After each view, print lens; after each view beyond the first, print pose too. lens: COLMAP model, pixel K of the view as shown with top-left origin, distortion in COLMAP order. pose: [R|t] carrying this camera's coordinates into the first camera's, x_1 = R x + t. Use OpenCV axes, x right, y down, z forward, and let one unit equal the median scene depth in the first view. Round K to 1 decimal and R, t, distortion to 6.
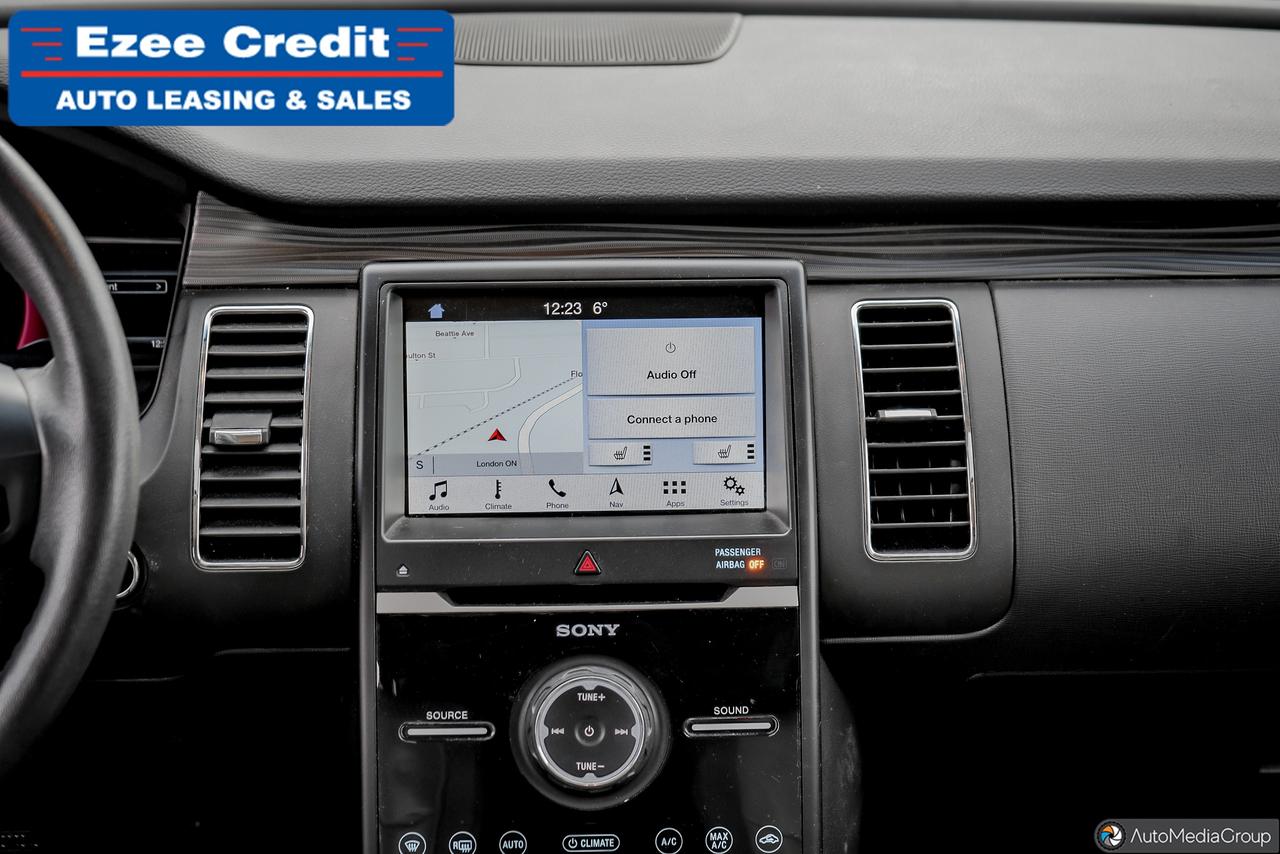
lens RADIAL K [[2009.4, 0, 652.5], [0, 2009.4, 428.7], [0, 0, 1]] dist [0.007621, 0.000000]
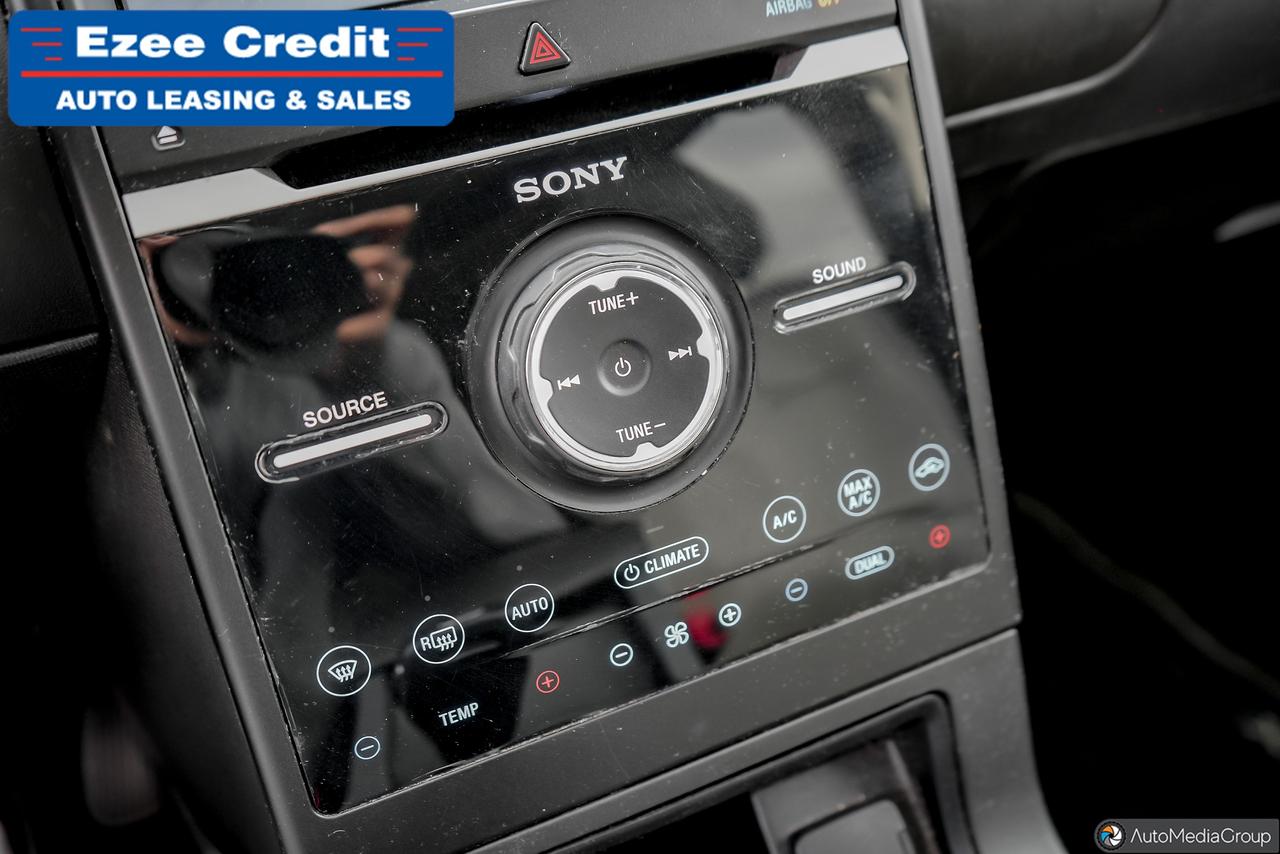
lens RADIAL K [[1214.0, 0, 634.4], [0, 1214.0, 423.8], [0, 0, 1]] dist [-0.019286, 0.000000]
pose [[0.928331, -0.264690, 0.261036, -0.113640], [0.207918, 0.951761, 0.225658, 0.092274], [-0.308174, -0.155211, 0.938583, 0.689466]]
